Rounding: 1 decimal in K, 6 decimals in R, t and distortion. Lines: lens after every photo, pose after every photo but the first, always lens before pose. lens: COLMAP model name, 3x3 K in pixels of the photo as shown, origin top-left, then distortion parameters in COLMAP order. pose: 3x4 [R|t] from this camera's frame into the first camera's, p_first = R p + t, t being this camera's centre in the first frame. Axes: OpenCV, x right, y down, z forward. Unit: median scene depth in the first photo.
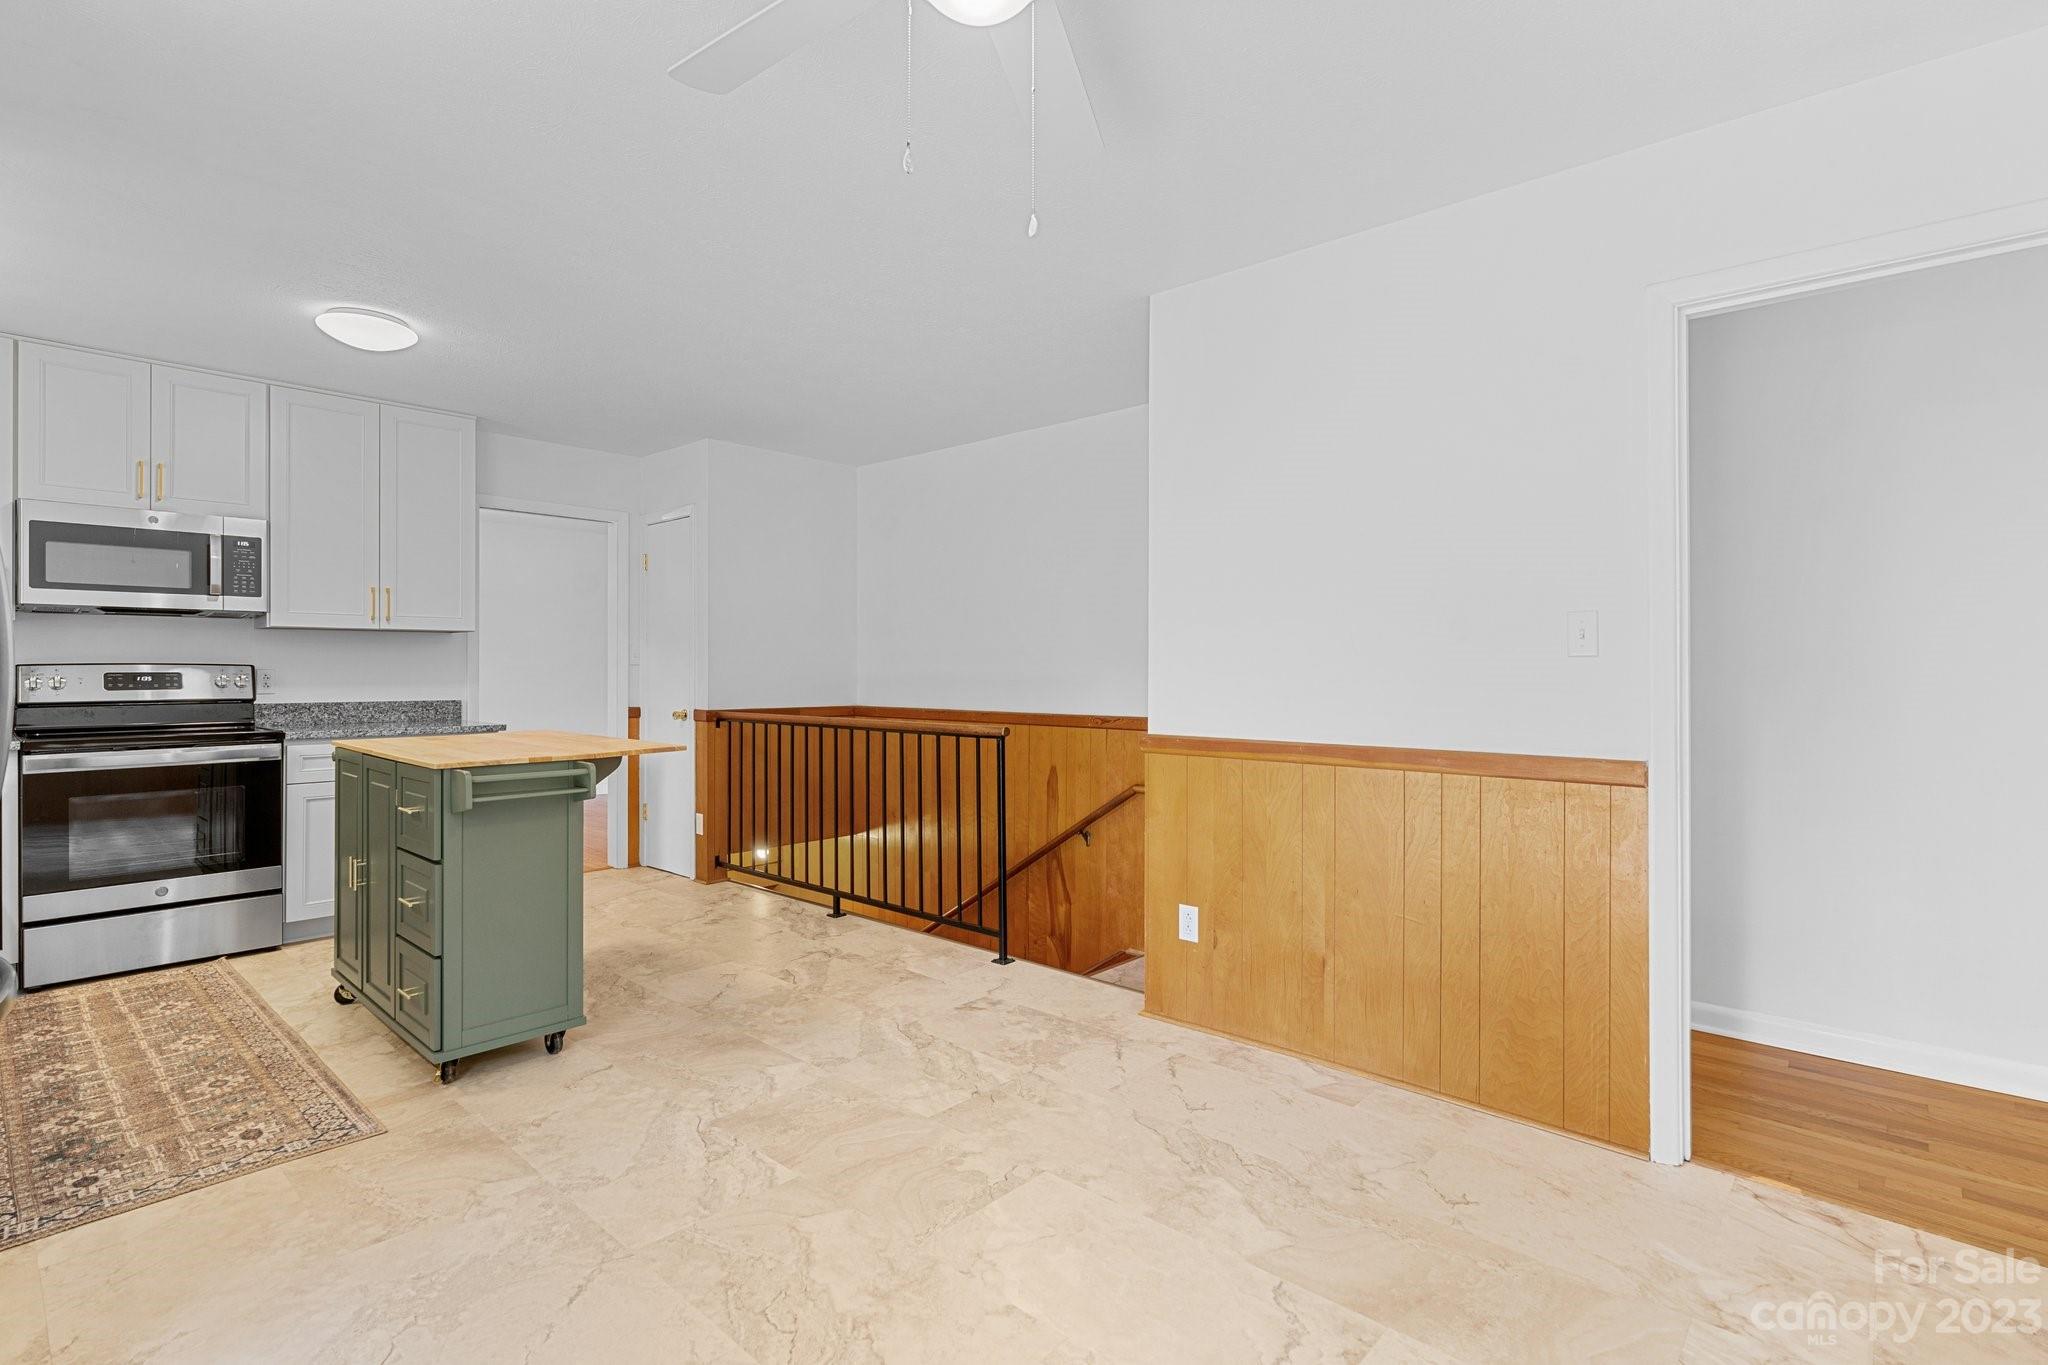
lens RADIAL K [[972.4, 0, 1021.9], [0, 972.4, 666.4], [0, 0, 1]] dist [-0.001032, 0.001150]
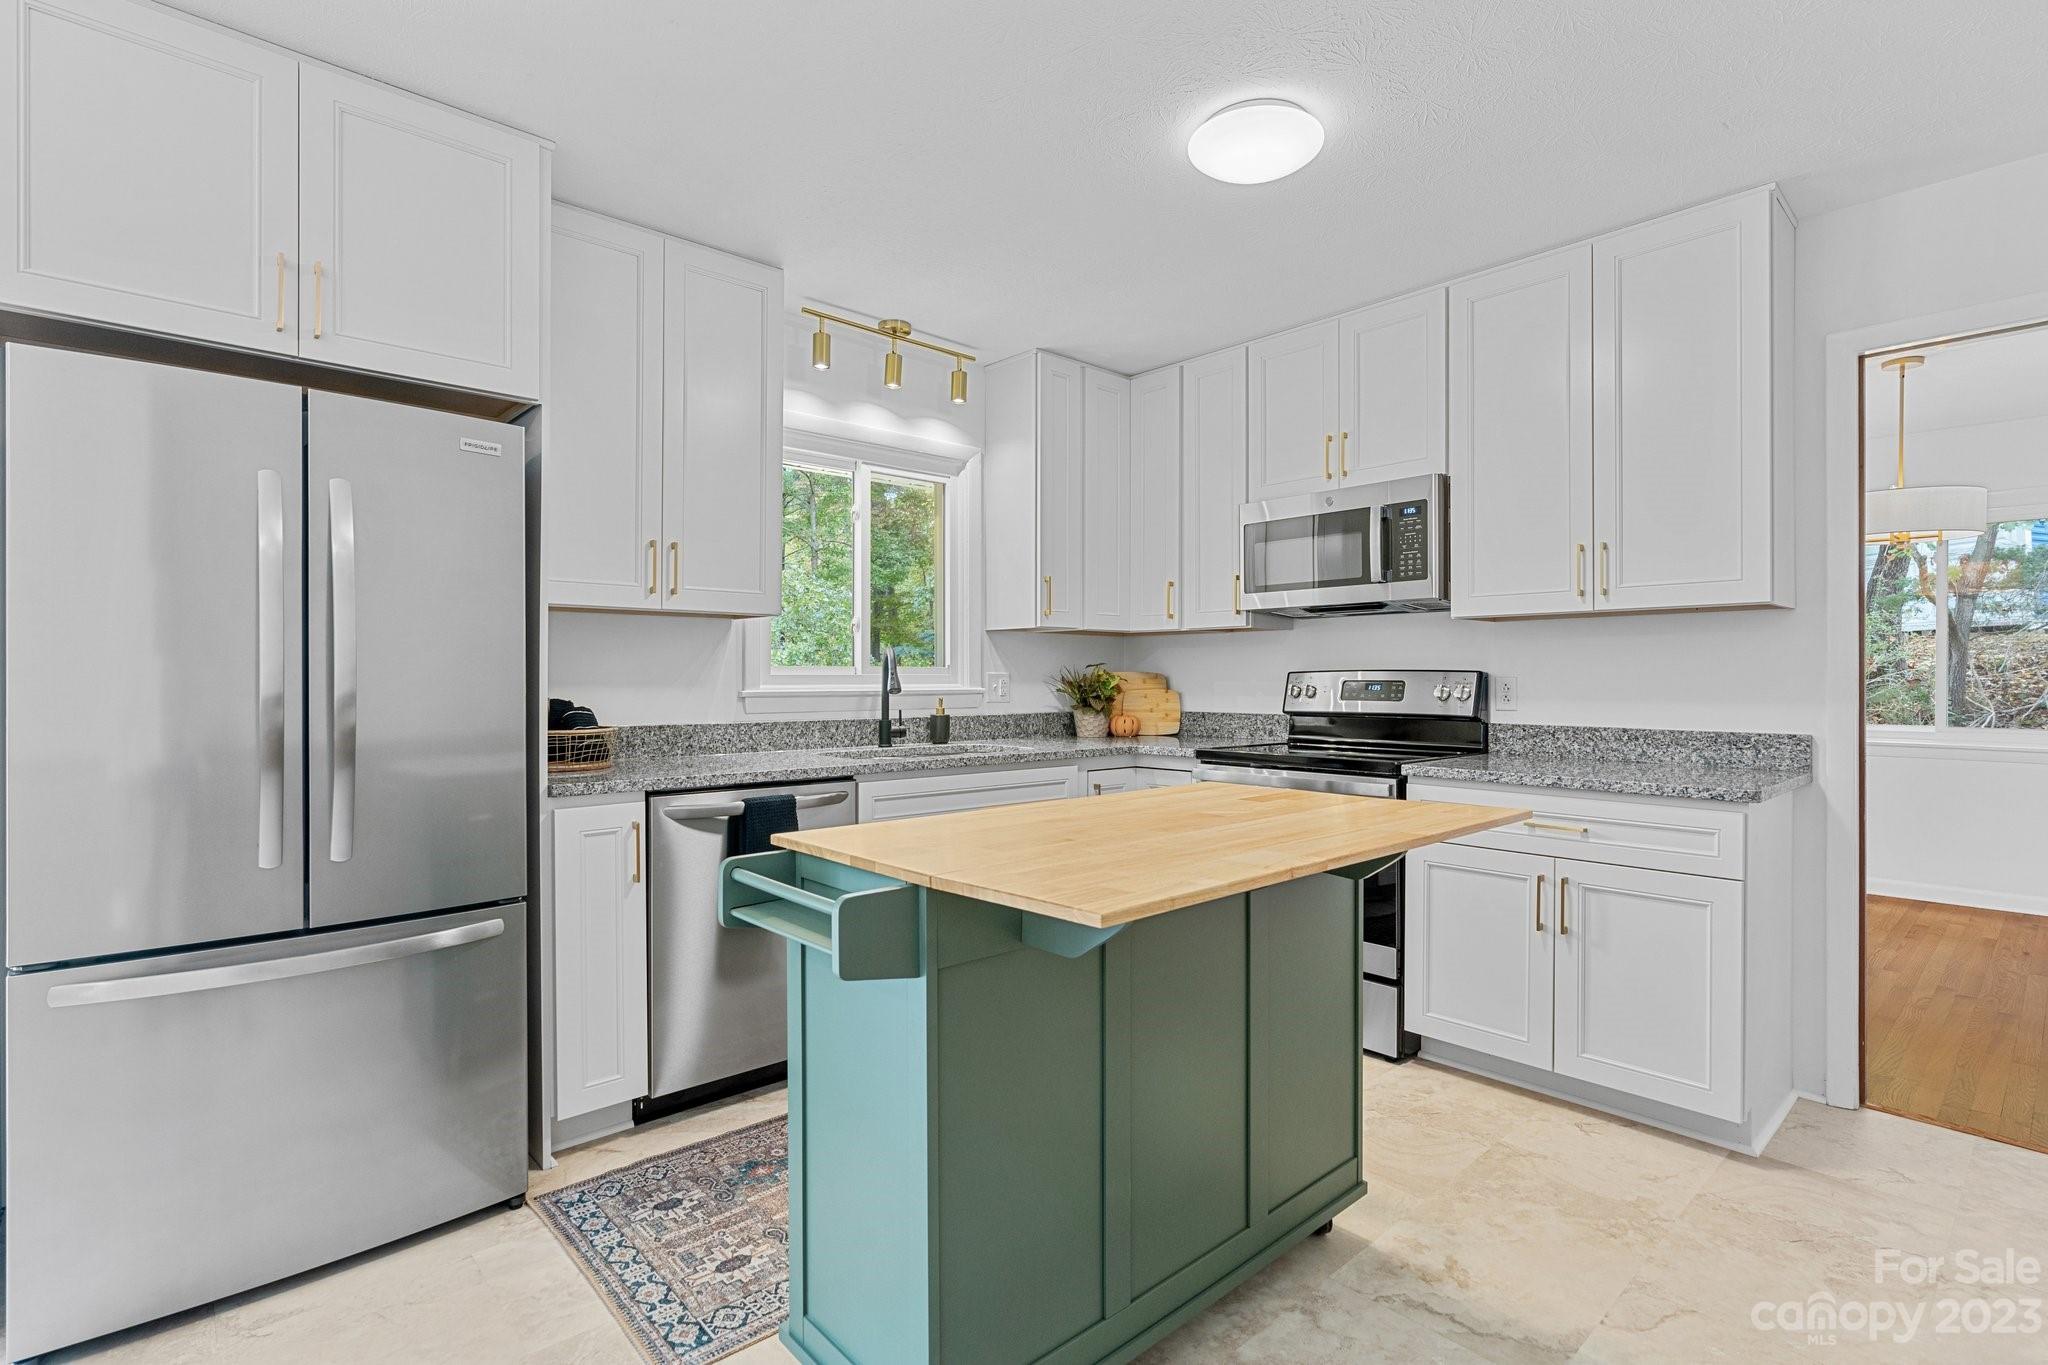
lens RADIAL K [[974.5, 0, 1028.9], [0, 974.5, 679.8], [0, 0, 1]] dist [-0.004844, -0.000280]
pose [[-0.094192, 0.001918, -0.995552, -0.018014], [0.002446, 0.999996, 0.001695, 0.003625], [0.995551, -0.002276, -0.094196, 0.809294]]
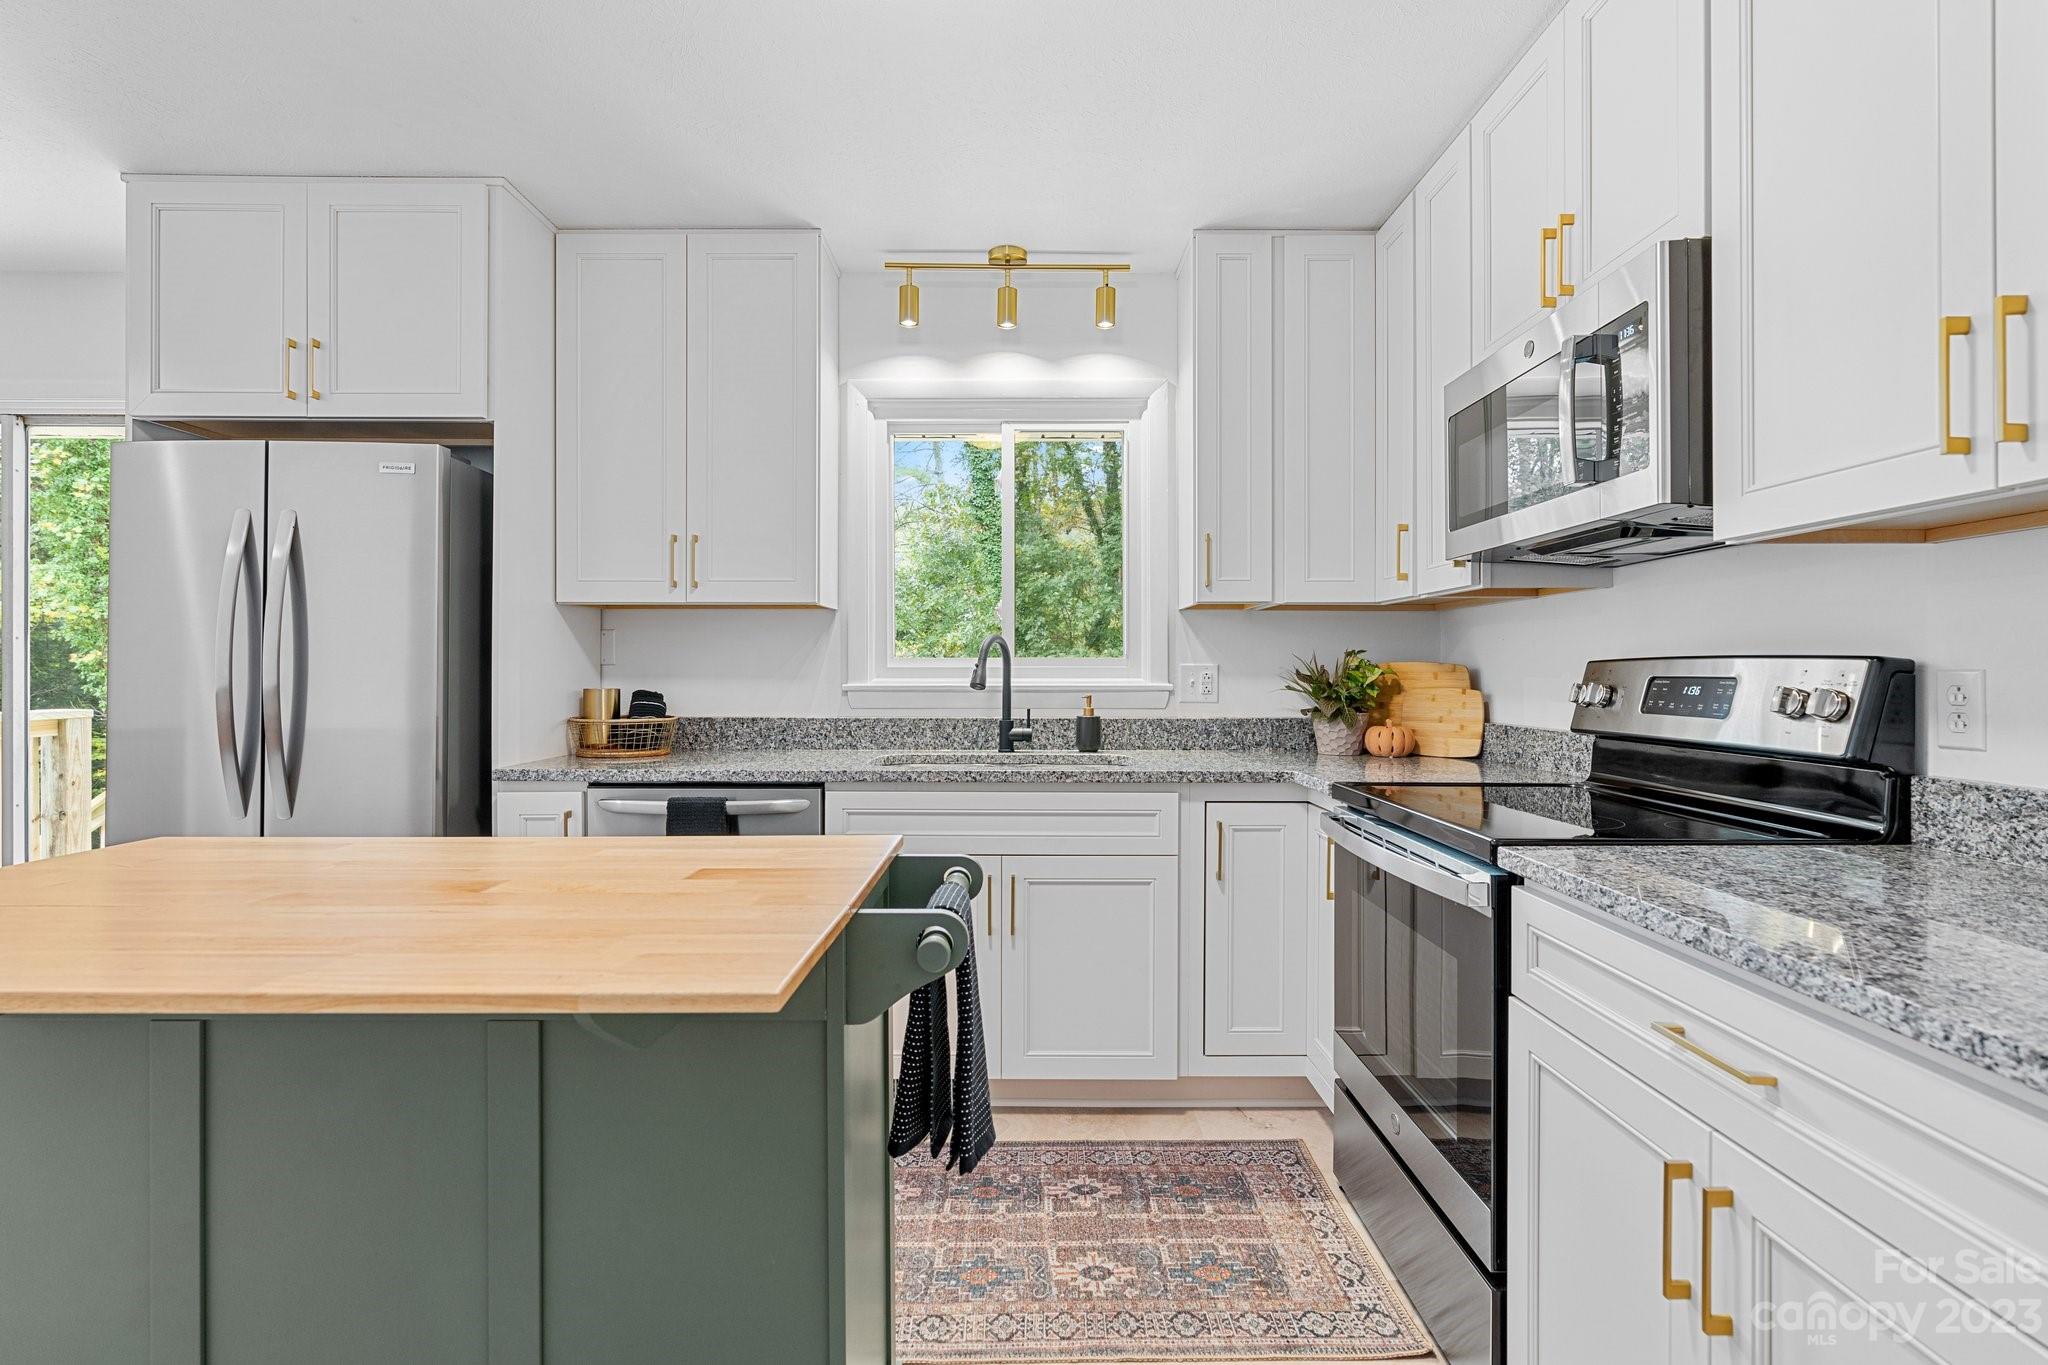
lens RADIAL K [[976.3, 0, 1025.3], [0, 976.3, 669.6], [0, 0, 1]] dist [-0.004421, 0.000313]
pose [[-0.737100, -0.000479, -0.675784, -0.394232], [0.001224, 0.999997, -0.002044, 0.003795], [0.675783, -0.002333, -0.737097, 1.168400]]
